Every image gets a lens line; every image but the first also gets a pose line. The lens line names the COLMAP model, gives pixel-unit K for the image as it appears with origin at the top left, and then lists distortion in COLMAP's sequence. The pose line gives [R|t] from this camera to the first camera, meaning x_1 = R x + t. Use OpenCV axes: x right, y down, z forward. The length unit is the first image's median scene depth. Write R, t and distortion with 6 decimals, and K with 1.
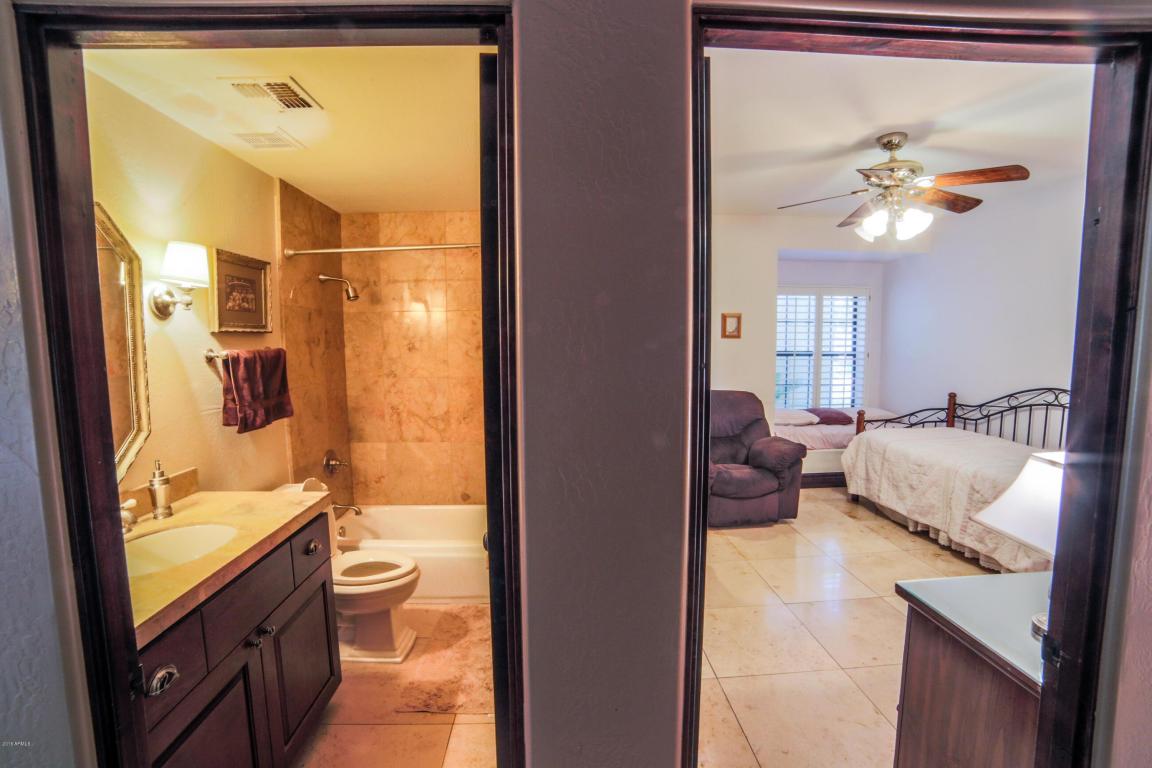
lens RADIAL K [[502.9, 0, 576.0], [0, 502.9, 384.0], [0, 0, 1]] dist [-0.107075, 0.042277]
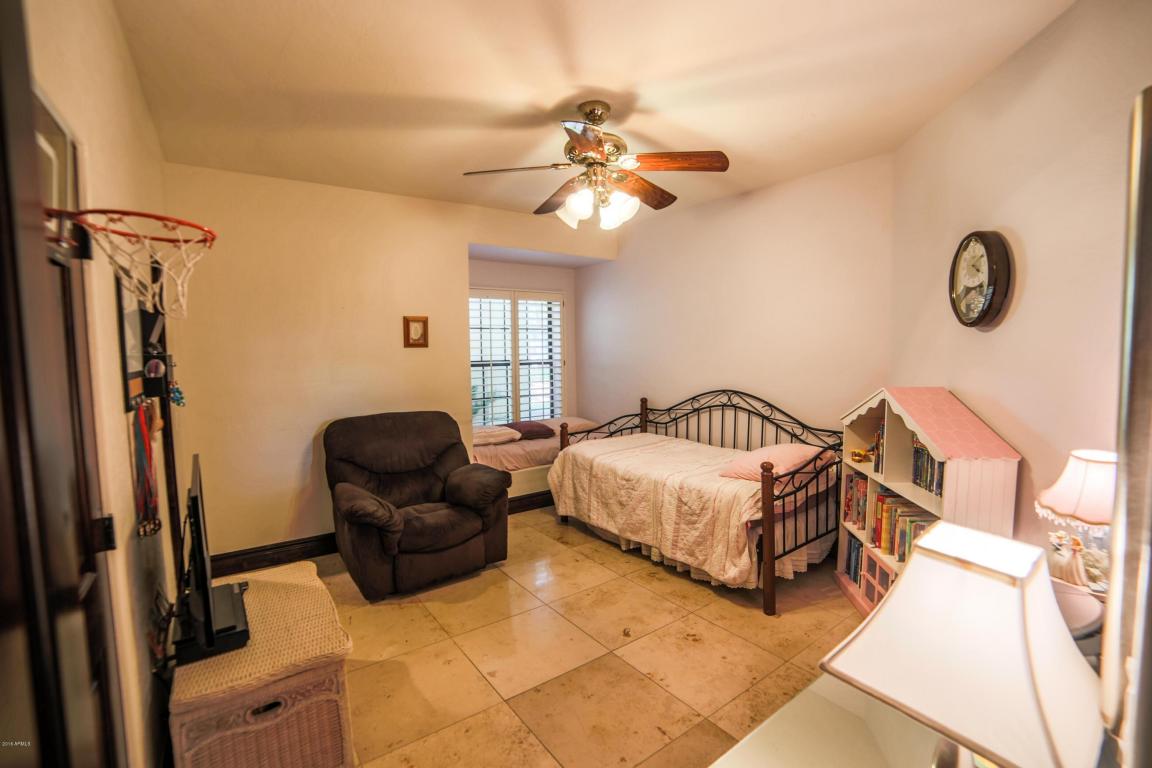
lens RADIAL K [[502.9, 0, 576.0], [0, 502.9, 384.0], [0, 0, 1]] dist [-0.107075, 0.042277]
pose [[0.833895, -0.044491, 0.550127, 0.093784], [0.055692, 0.998441, -0.003670, -0.016826], [-0.549106, 0.033698, 0.835073, 0.210303]]
